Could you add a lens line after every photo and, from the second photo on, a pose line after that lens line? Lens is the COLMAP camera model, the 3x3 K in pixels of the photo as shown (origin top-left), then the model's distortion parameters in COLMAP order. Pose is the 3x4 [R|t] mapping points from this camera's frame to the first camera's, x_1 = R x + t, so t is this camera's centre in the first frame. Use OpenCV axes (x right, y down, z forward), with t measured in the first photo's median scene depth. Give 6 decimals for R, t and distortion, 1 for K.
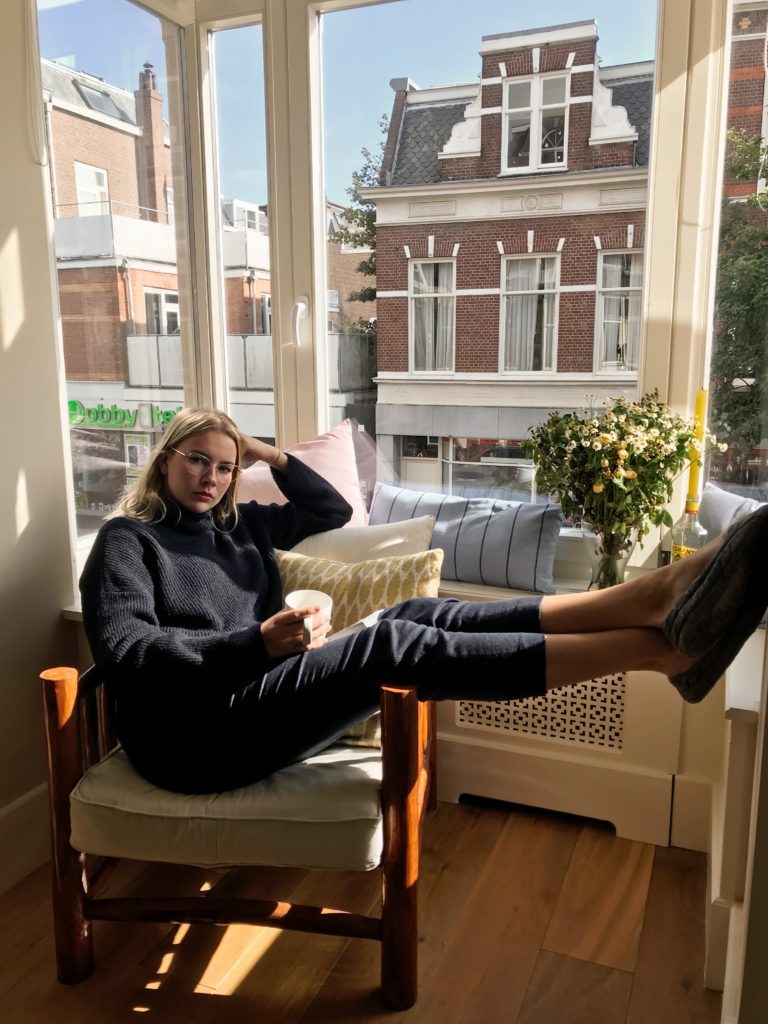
lens RADIAL K [[838.3, 0, 384.6], [0, 838.3, 506.3], [0, 0, 1]] dist [0.010522, 0.001914]
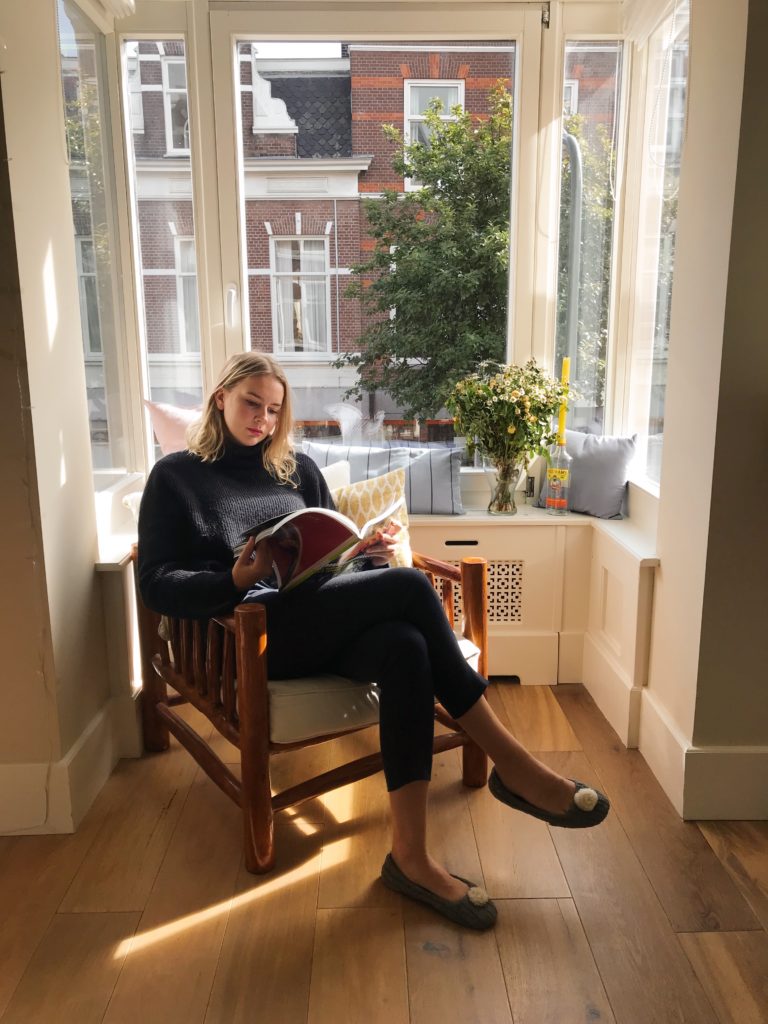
lens RADIAL K [[838.3, 0, 384.6], [0, 838.3, 508.7], [0, 0, 1]] dist [0.010522, 0.001914]
pose [[0.916229, -0.085897, 0.391340, -0.378460], [0.076689, 0.996287, 0.039131, 0.029075], [-0.393248, -0.005842, 0.919414, -0.150292]]
